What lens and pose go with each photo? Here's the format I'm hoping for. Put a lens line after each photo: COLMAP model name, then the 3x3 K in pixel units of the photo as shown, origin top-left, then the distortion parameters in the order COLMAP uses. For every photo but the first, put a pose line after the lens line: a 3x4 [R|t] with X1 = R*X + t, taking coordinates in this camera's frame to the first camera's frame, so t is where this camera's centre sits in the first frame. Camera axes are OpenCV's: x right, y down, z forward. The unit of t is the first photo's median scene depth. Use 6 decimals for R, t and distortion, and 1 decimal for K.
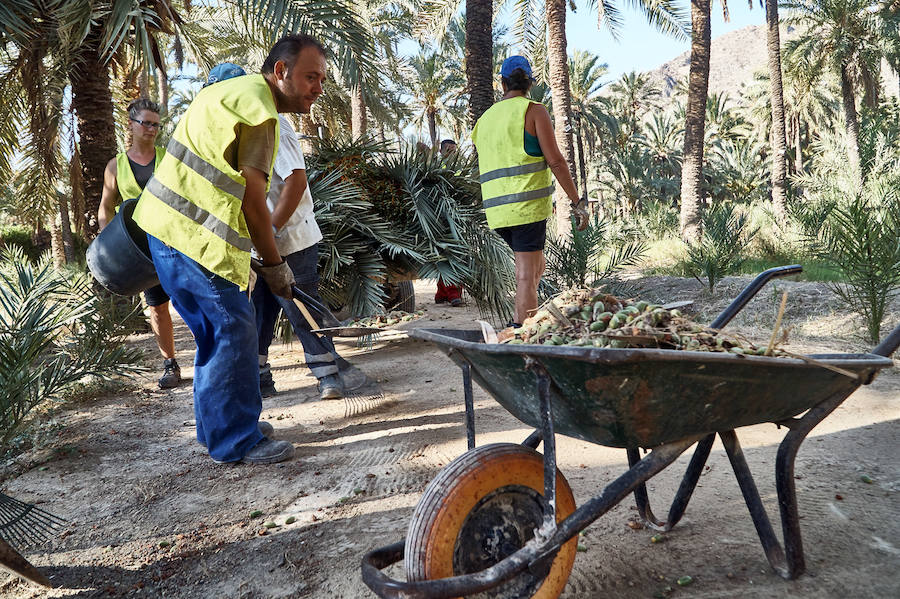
lens RADIAL K [[700.8, 0, 450.0], [0, 700.8, 299.5], [0, 0, 1]] dist [-0.002926, 0.000903]
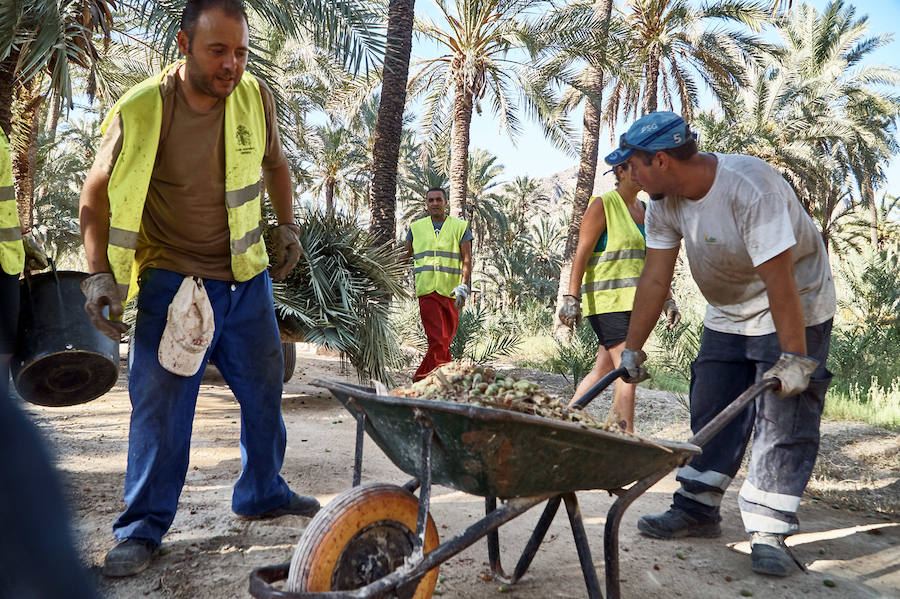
lens RADIAL K [[701.7, 0, 440.1], [0, 701.7, 303.5], [0, 0, 1]] dist [0.002112, -0.000848]
pose [[0.979191, 0.135391, 0.151179, -0.014116], [-0.118946, 0.986448, -0.113016, 0.008109], [-0.164431, 0.092682, 0.982025, -0.051343]]
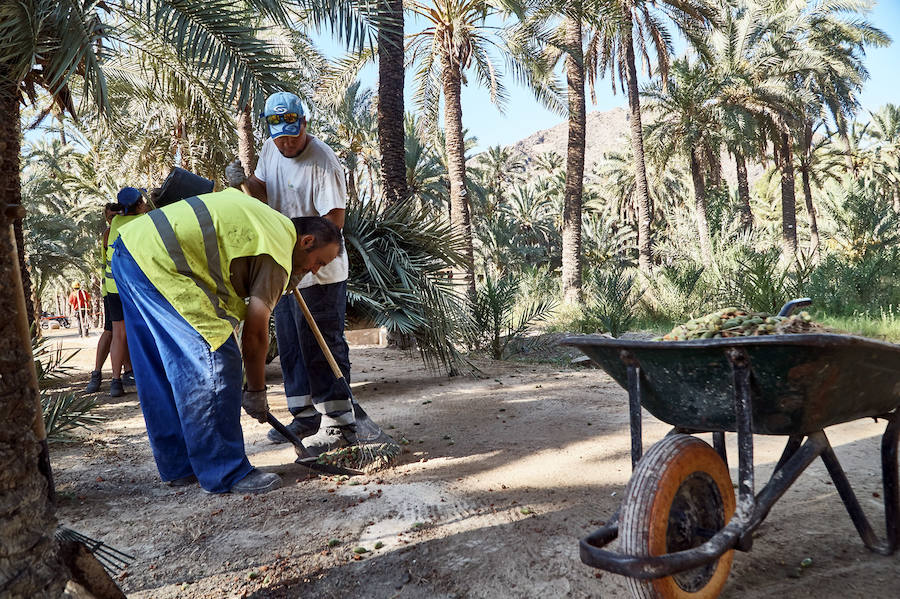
lens RADIAL K [[701.7, 0, 440.1], [0, 701.7, 303.5], [0, 0, 1]] dist [0.002112, -0.000848]
pose [[0.983477, 0.011106, 0.180694, -0.134262], [0.004605, 0.996259, -0.086297, 0.024712], [-0.180976, 0.085704, 0.979746, -0.008459]]
